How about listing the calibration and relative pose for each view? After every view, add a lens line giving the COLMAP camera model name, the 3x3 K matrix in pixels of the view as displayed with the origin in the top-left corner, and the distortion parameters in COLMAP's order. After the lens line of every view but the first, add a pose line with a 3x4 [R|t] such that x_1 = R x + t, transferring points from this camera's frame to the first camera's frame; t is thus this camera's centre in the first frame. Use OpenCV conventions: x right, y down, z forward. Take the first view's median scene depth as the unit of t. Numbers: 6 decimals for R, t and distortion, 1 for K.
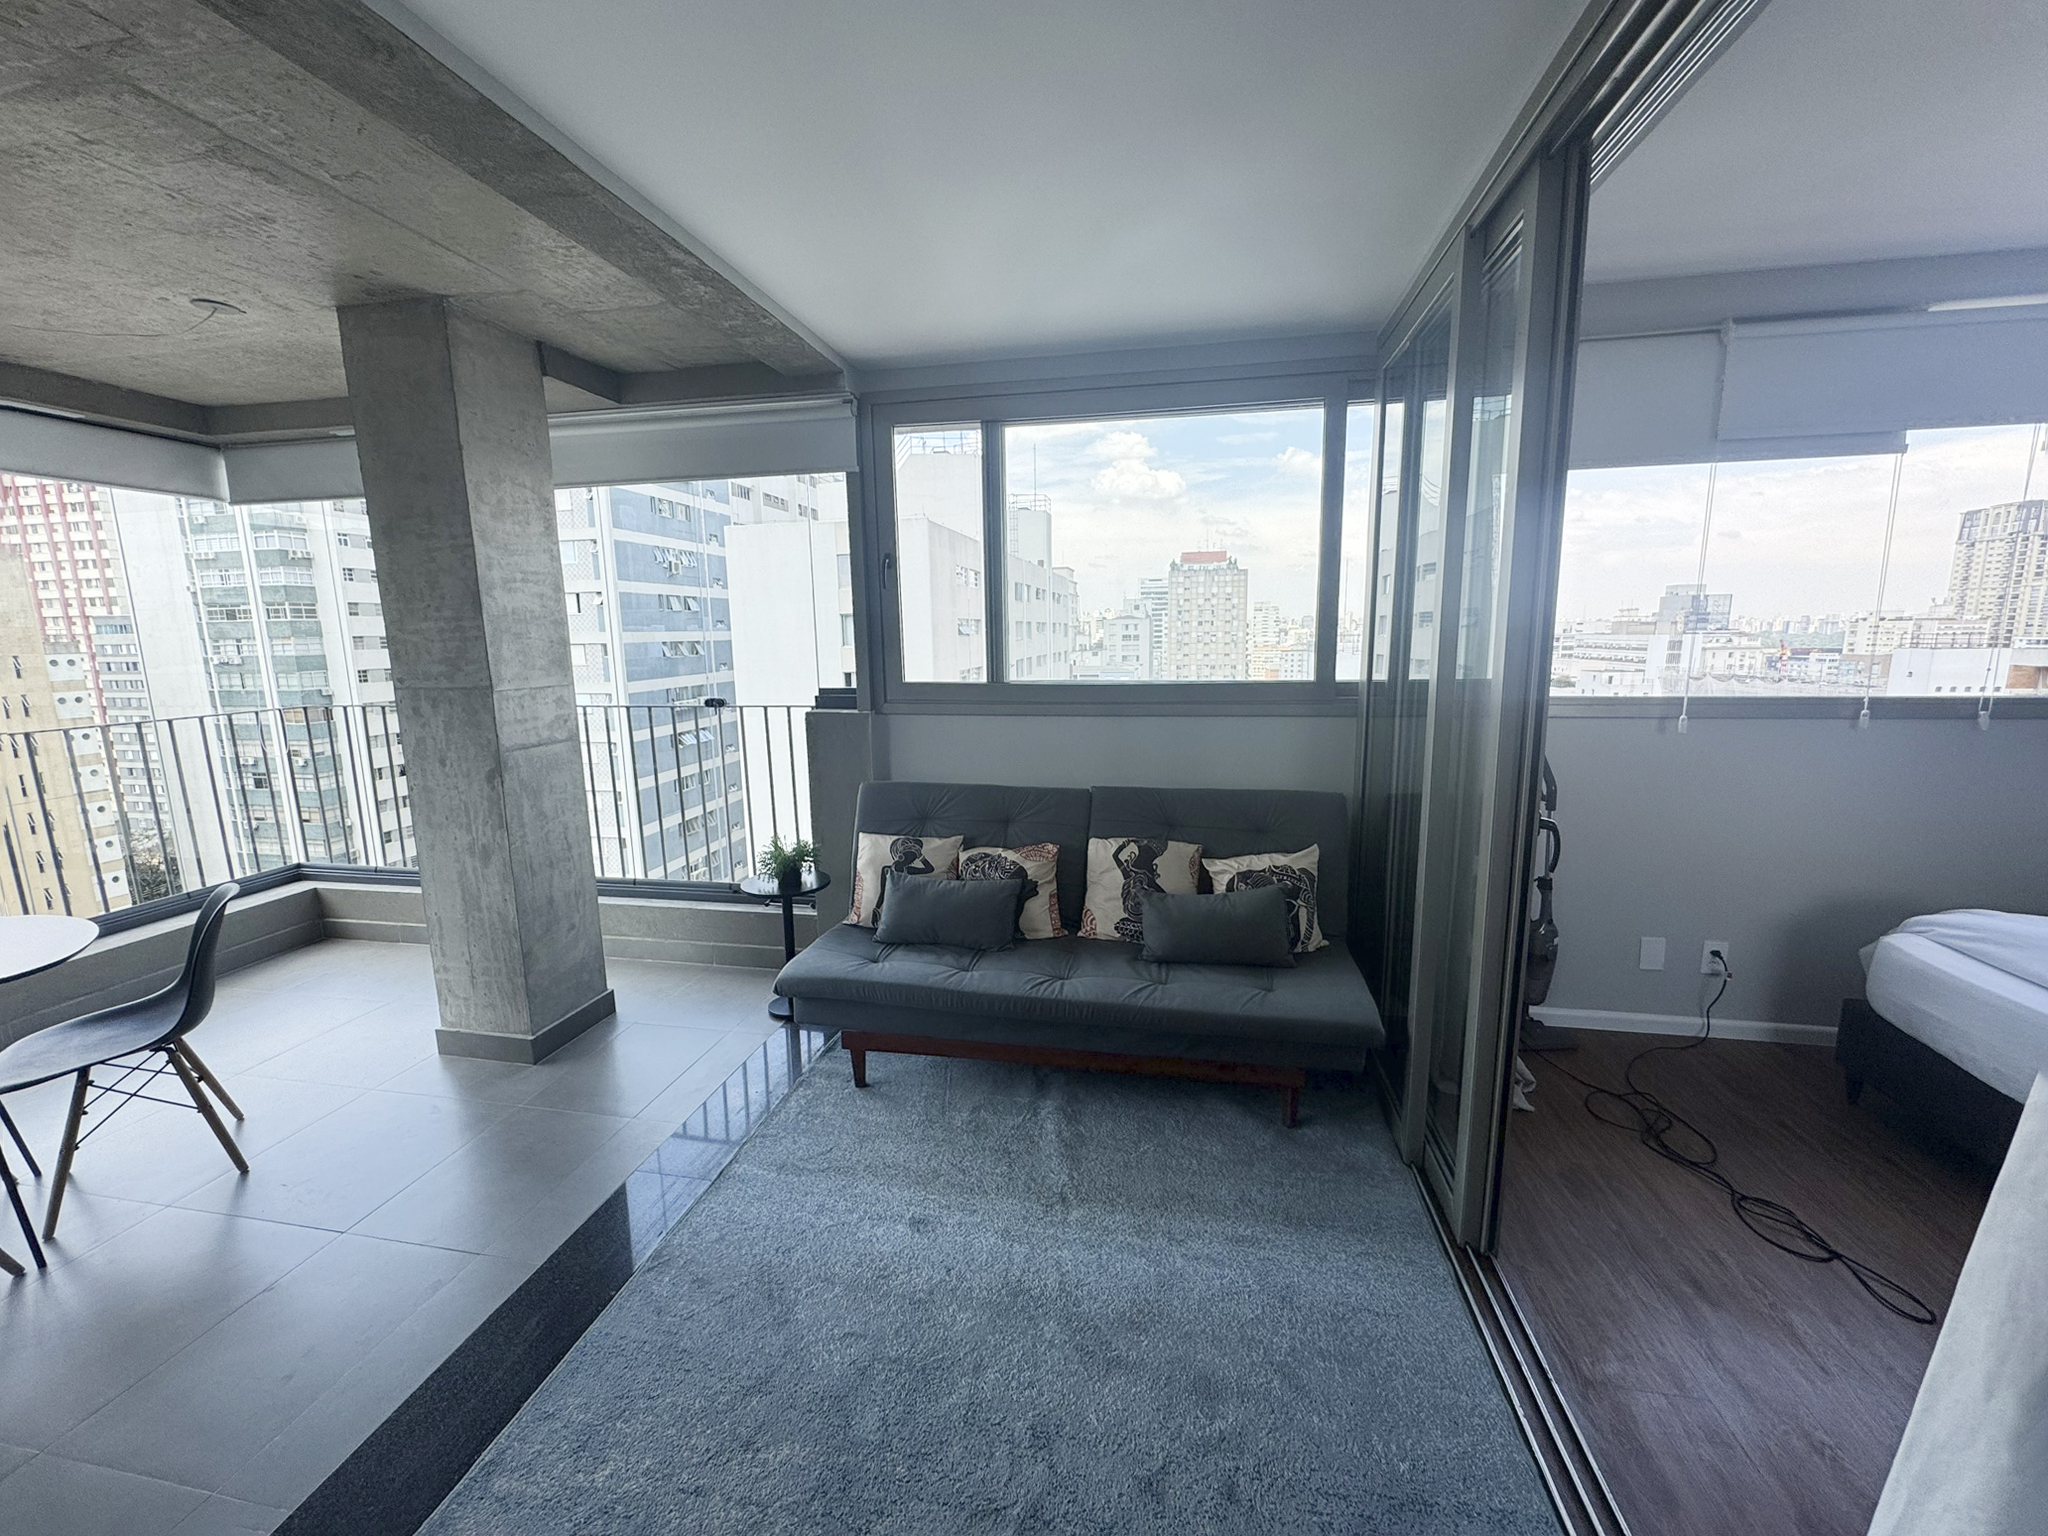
lens RADIAL K [[814.8, 0, 1011.0], [0, 814.8, 768.2], [0, 0, 1]] dist [0.021220, -0.012003]
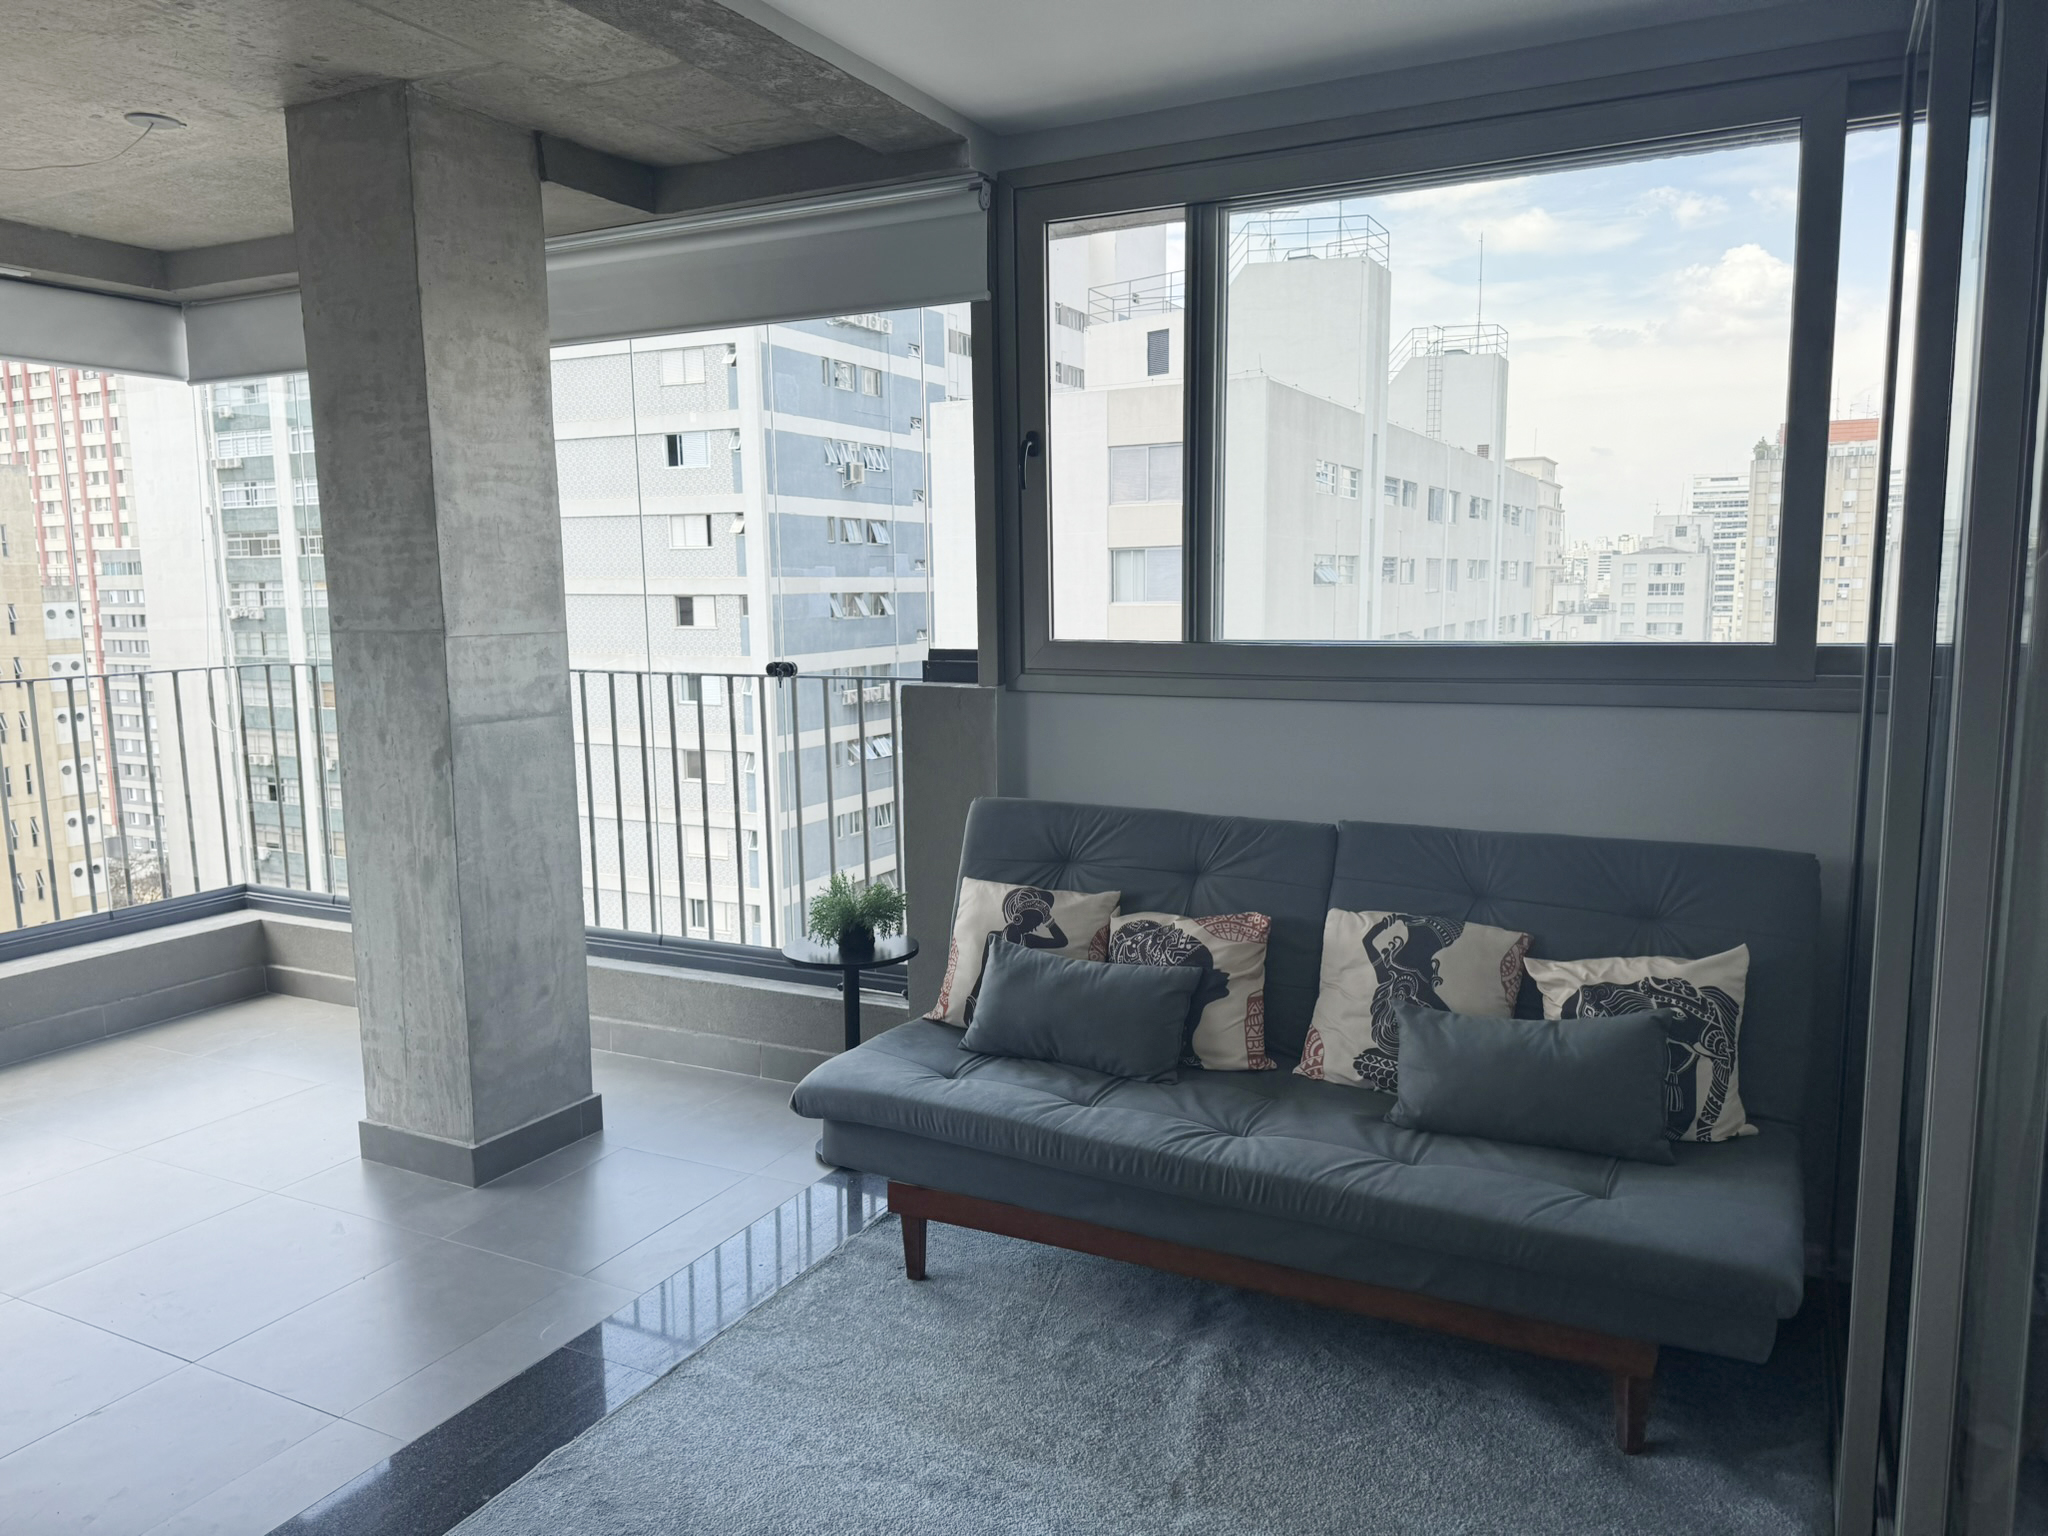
lens RADIAL K [[1427.6, 0, 1025.1], [0, 1427.6, 780.7], [0, 0, 1]] dist [0.090571, -0.112181]
pose [[0.962985, 0.041887, -0.266282, 0.160398], [-0.048846, 0.998615, -0.019563, 0.026112], [0.265094, 0.031846, 0.963697, -0.044409]]
